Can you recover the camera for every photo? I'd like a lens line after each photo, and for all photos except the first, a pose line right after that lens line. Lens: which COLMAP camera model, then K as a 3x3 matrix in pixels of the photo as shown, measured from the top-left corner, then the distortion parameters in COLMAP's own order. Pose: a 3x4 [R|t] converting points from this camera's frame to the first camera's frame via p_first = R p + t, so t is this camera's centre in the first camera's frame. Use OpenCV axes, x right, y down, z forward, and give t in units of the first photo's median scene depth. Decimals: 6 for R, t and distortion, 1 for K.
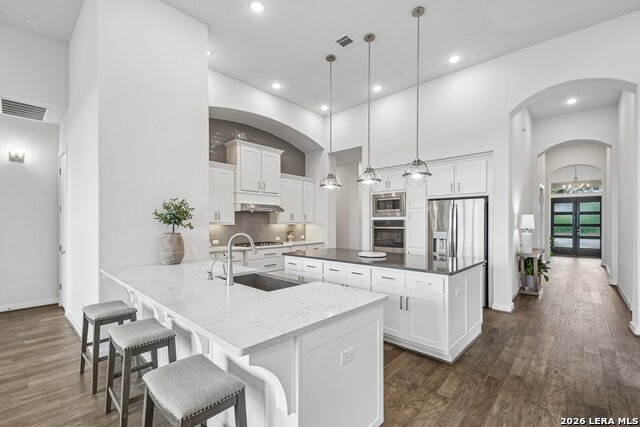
lens RADIAL K [[283.7, 0, 319.5], [0, 283.7, 224.7], [0, 0, 1]] dist [0.023331, -0.015860]
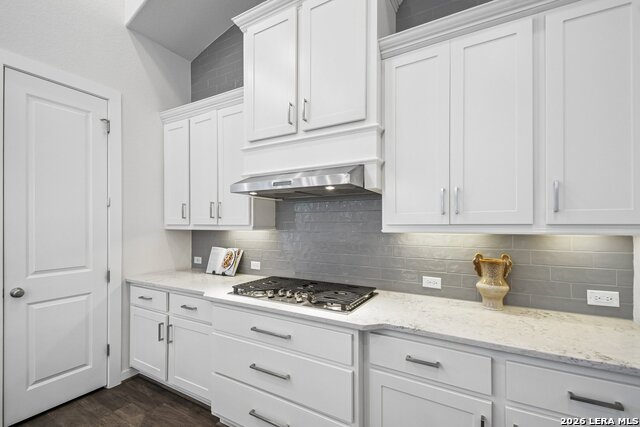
lens RADIAL K [[283.7, 0, 319.5], [0, 283.7, 224.7], [0, 0, 1]] dist [0.023331, -0.015860]
pose [[0.208508, -0.000801, -0.978020, 0.118213], [-0.008466, 0.999961, -0.002624, -0.007604], [0.977984, 0.008827, 0.208493, 0.952296]]
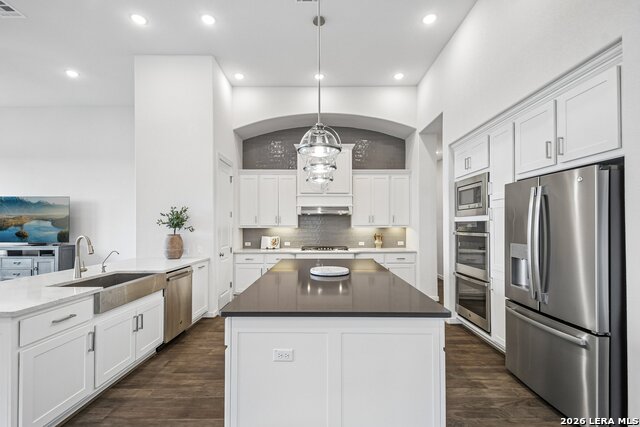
lens RADIAL K [[283.7, 0, 319.5], [0, 283.7, 224.7], [0, 0, 1]] dist [0.023331, -0.015860]
pose [[0.676017, -0.004042, -0.736875, 0.476260], [-0.003020, 0.999961, -0.008256, -0.002958], [0.736879, 0.007807, 0.675979, 0.348579]]
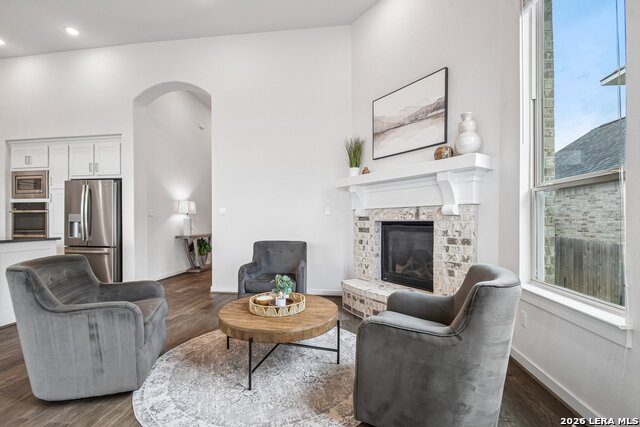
lens RADIAL K [[283.7, 0, 319.5], [0, 283.7, 224.7], [0, 0, 1]] dist [0.023331, -0.015860]
pose [[0.833495, -0.001386, 0.552526, 0.490989], [0.002188, 0.999997, -0.000792, 0.052418], [-0.552523, 0.001869, 0.833495, -0.179968]]
